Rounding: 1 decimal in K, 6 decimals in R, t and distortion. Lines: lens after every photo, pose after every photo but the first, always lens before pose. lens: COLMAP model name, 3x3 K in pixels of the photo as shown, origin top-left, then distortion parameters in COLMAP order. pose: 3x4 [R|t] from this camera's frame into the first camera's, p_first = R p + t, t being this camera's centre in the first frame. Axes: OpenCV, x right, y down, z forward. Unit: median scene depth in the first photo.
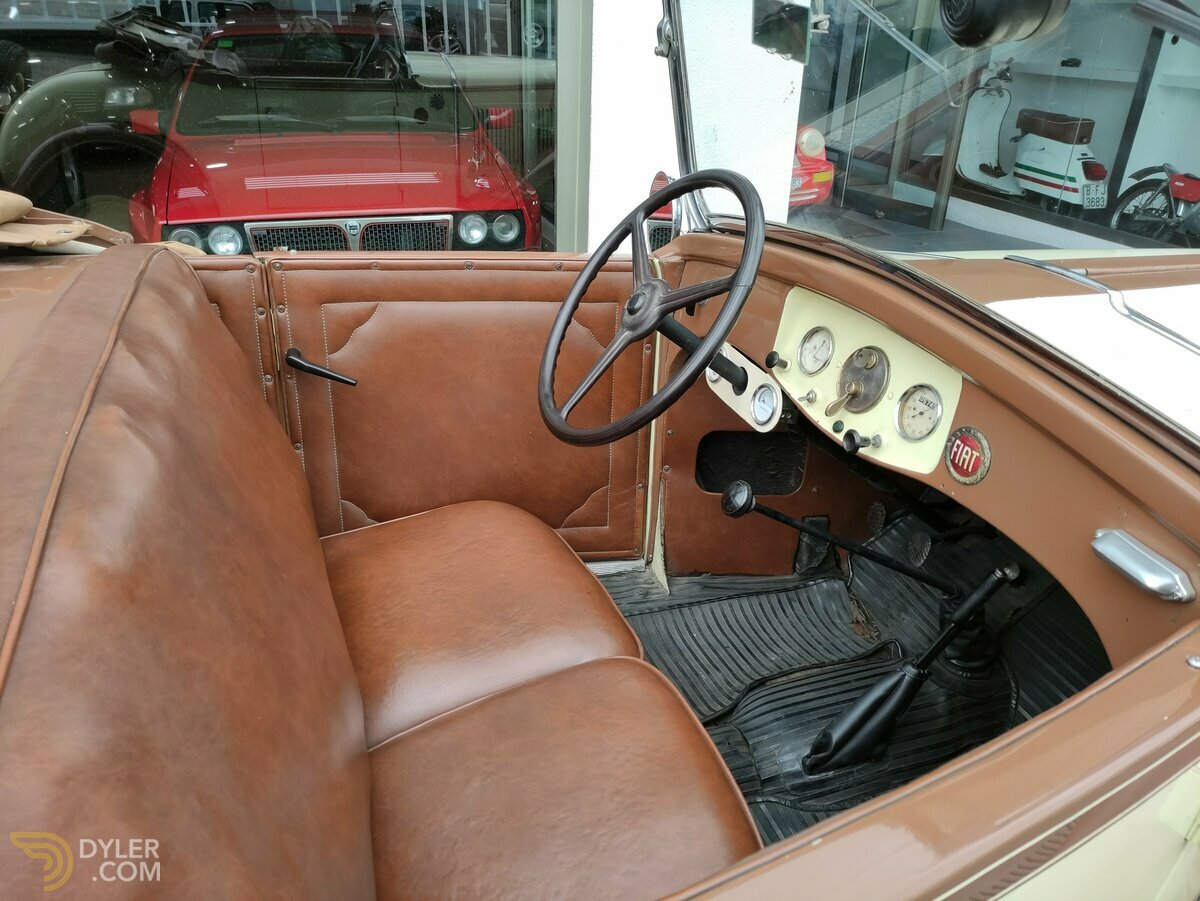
lens RADIAL K [[889.6, 0, 600.0], [0, 889.6, 450.5], [0, 0, 1]] dist [0.054014, -0.040127]
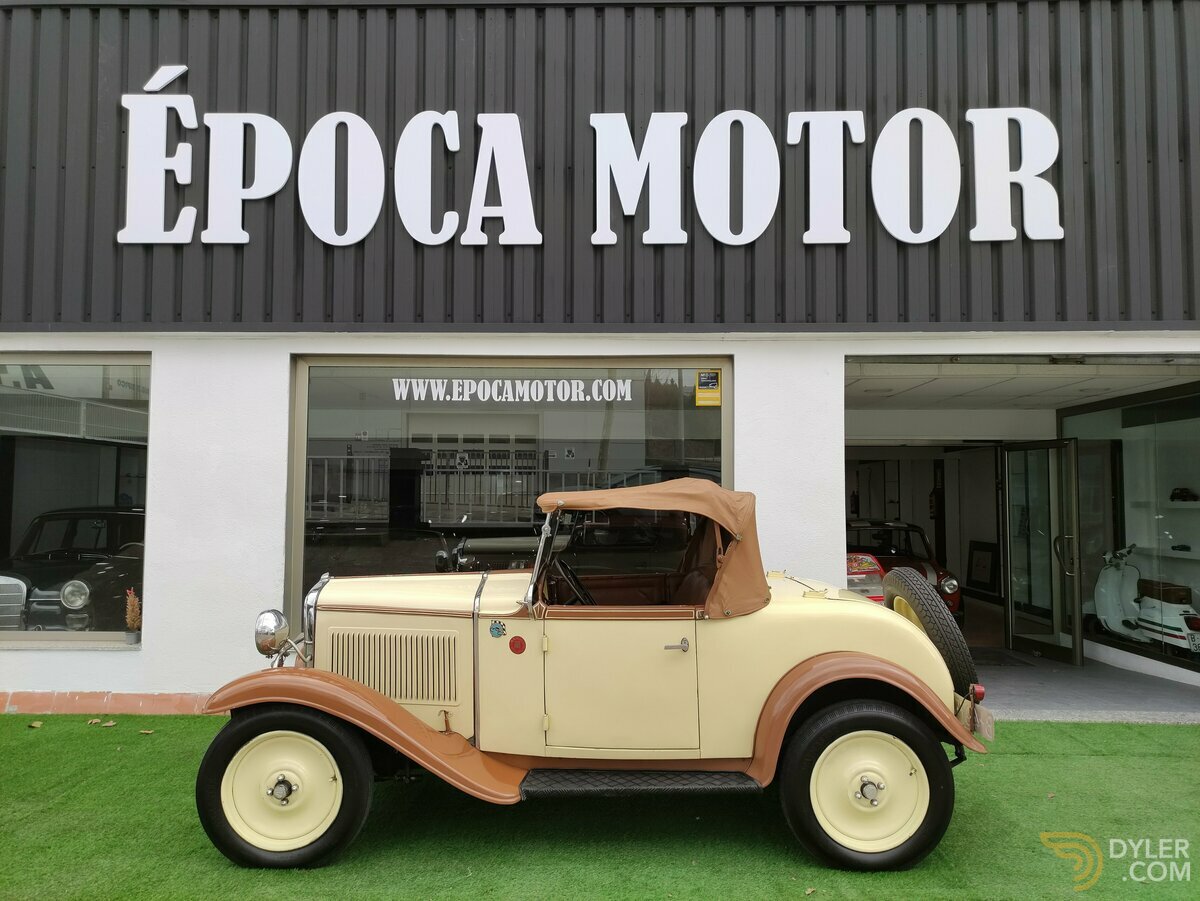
lens RADIAL K [[889.6, 0, 600.0], [0, 889.6, 450.5], [0, 0, 1]] dist [0.054014, -0.040127]
pose [[0.939765, -0.033439, -0.340183, 0.195086], [-0.141245, 0.868280, -0.475541, 0.211409], [0.311276, 0.494945, 0.811256, -0.438691]]
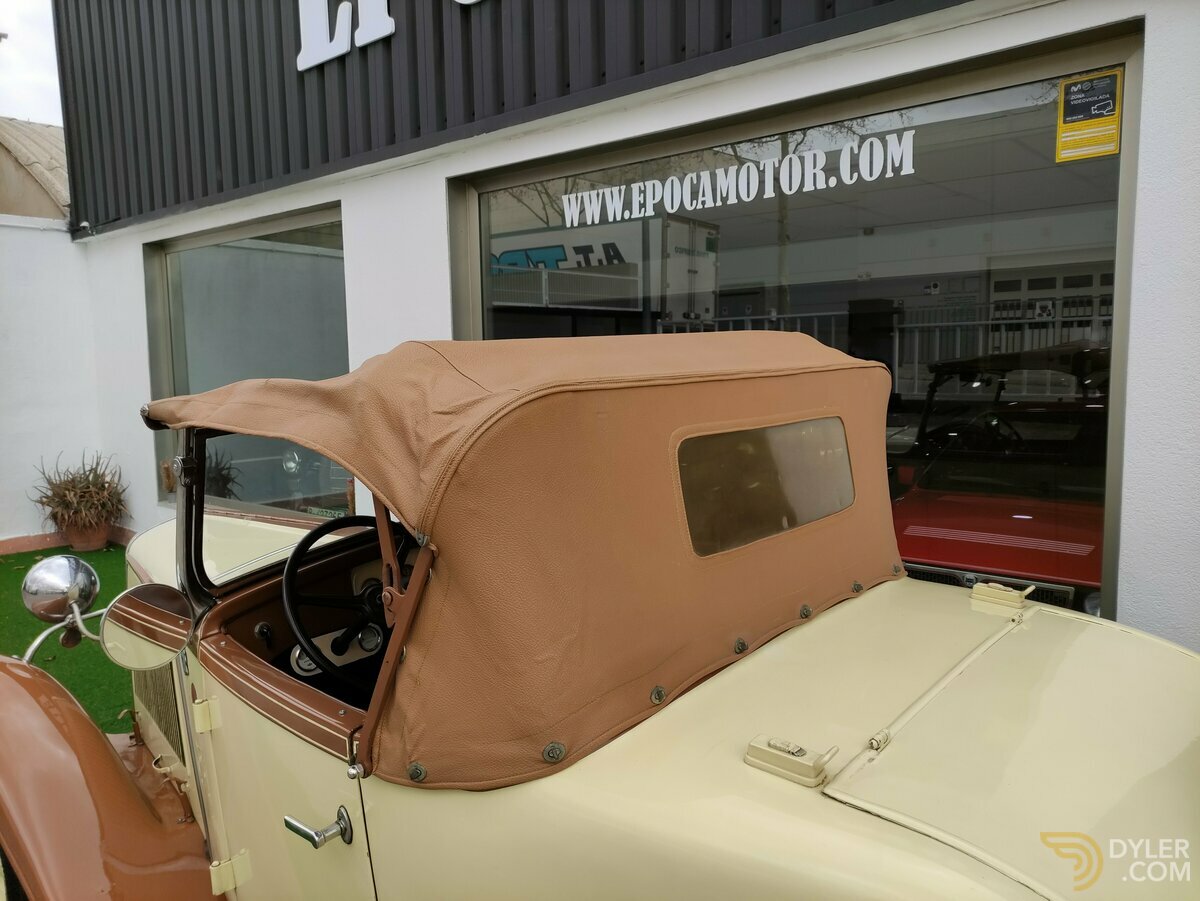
lens RADIAL K [[889.6, 0, 600.0], [0, 889.6, 450.5], [0, 0, 1]] dist [0.054014, -0.040127]
pose [[0.504307, 0.057235, -0.861626, 0.242942], [-0.366491, 0.917664, -0.153549, -0.037297], [0.781894, 0.393214, 0.483760, 0.041714]]
